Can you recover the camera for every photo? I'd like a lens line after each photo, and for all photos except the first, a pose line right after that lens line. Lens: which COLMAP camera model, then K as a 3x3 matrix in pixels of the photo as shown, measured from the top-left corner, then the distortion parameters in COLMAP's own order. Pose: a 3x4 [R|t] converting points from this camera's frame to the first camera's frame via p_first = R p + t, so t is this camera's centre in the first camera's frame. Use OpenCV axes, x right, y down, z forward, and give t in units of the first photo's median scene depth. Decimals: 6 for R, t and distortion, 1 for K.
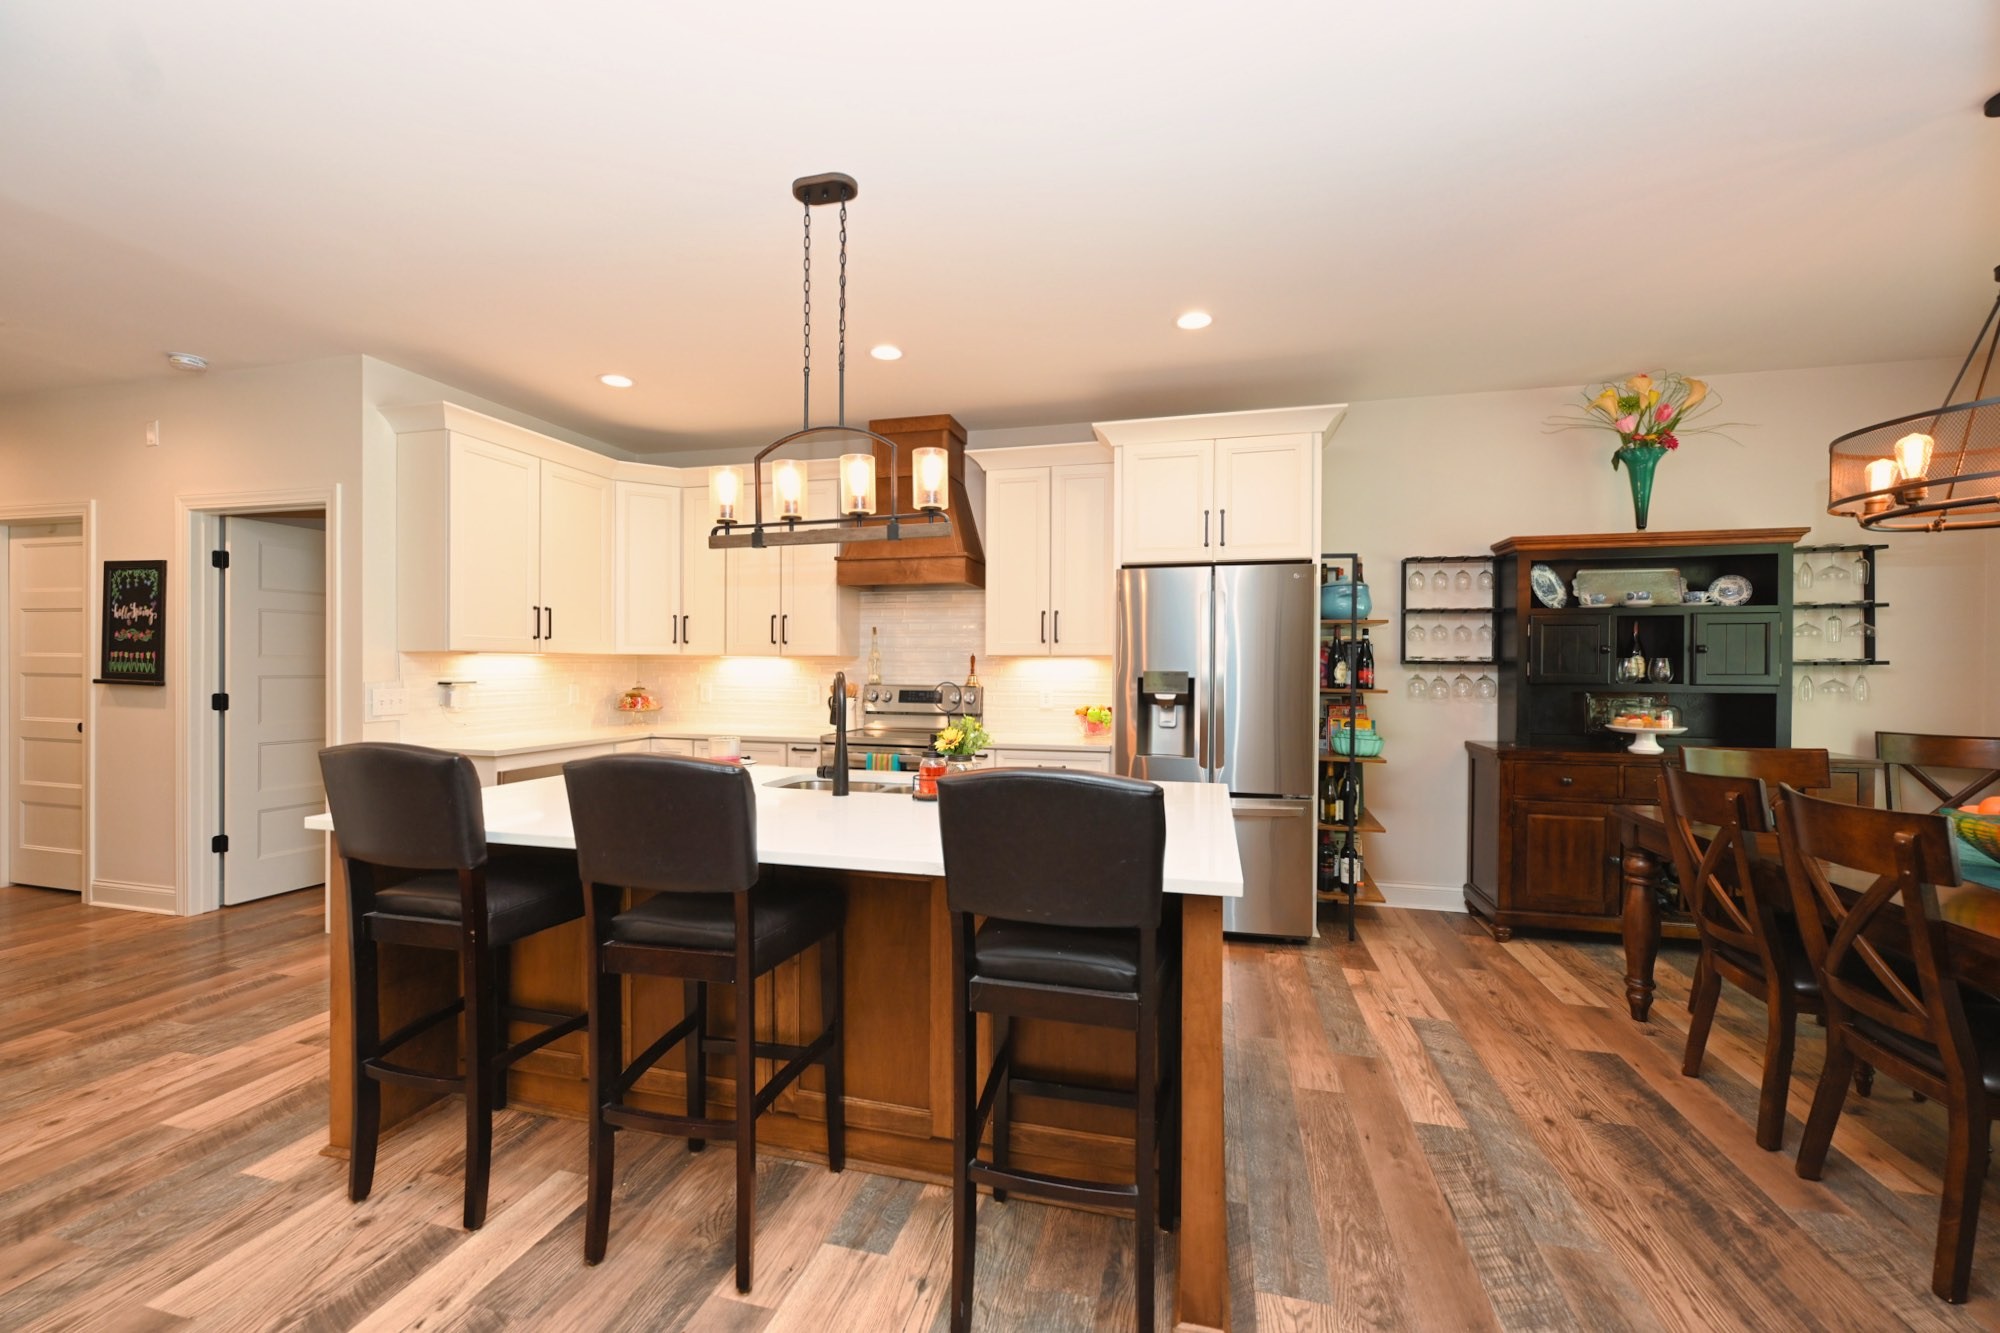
lens RADIAL K [[798.9, 0, 1001.7], [0, 798.9, 671.5], [0, 0, 1]] dist [-0.001543, 0.000452]
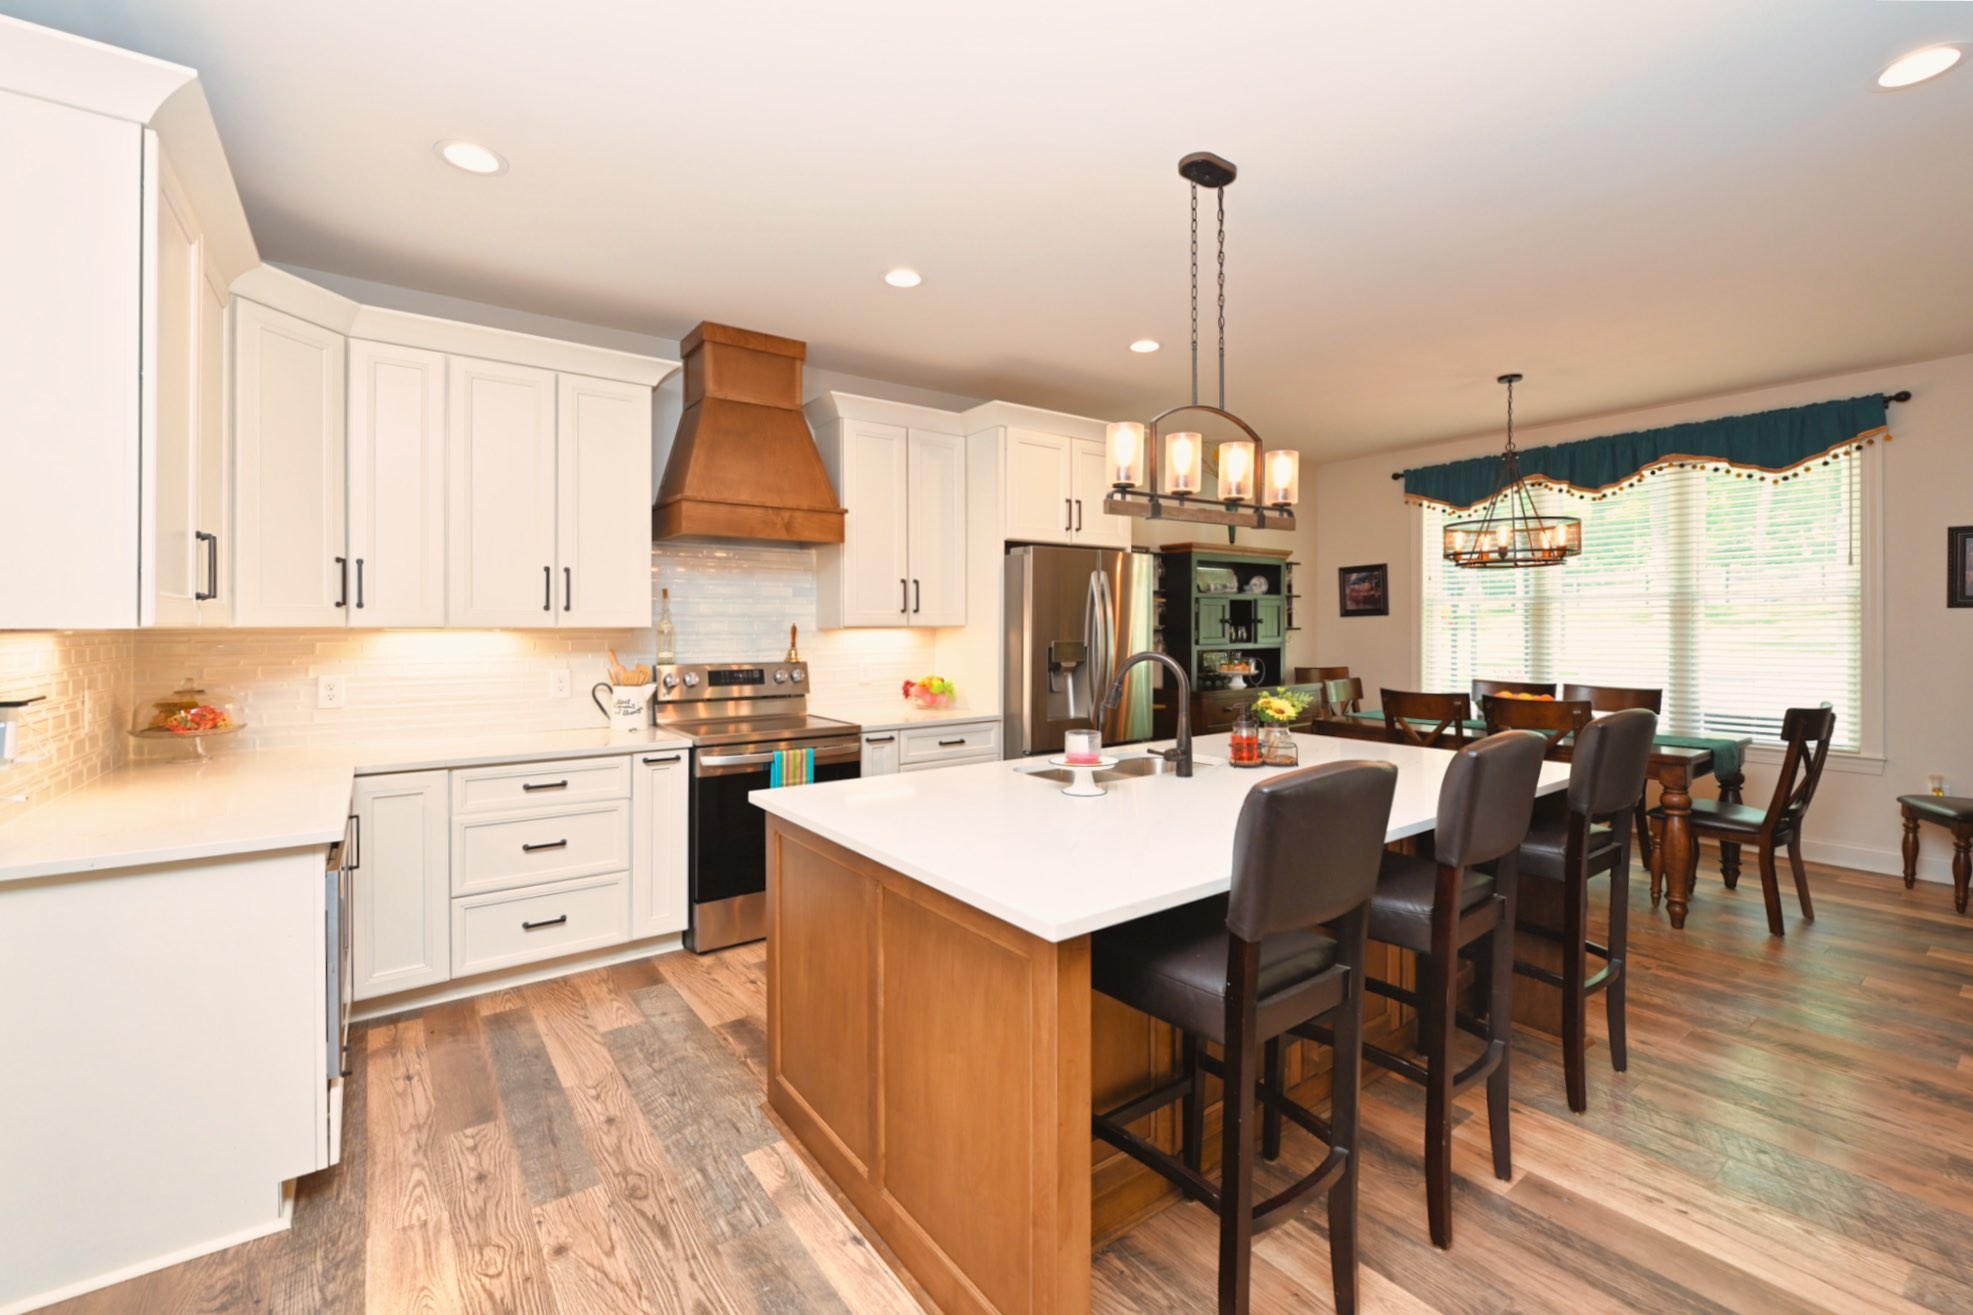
lens RADIAL K [[844.8, 0, 994.8], [0, 844.8, 621.9], [0, 0, 1]] dist [0.017132, -0.000035]
pose [[0.624035, -0.001277, 0.781395, -0.747112], [0.011236, 0.999910, -0.007338, -0.019107], [-0.781315, 0.013359, 0.623994, 0.332867]]
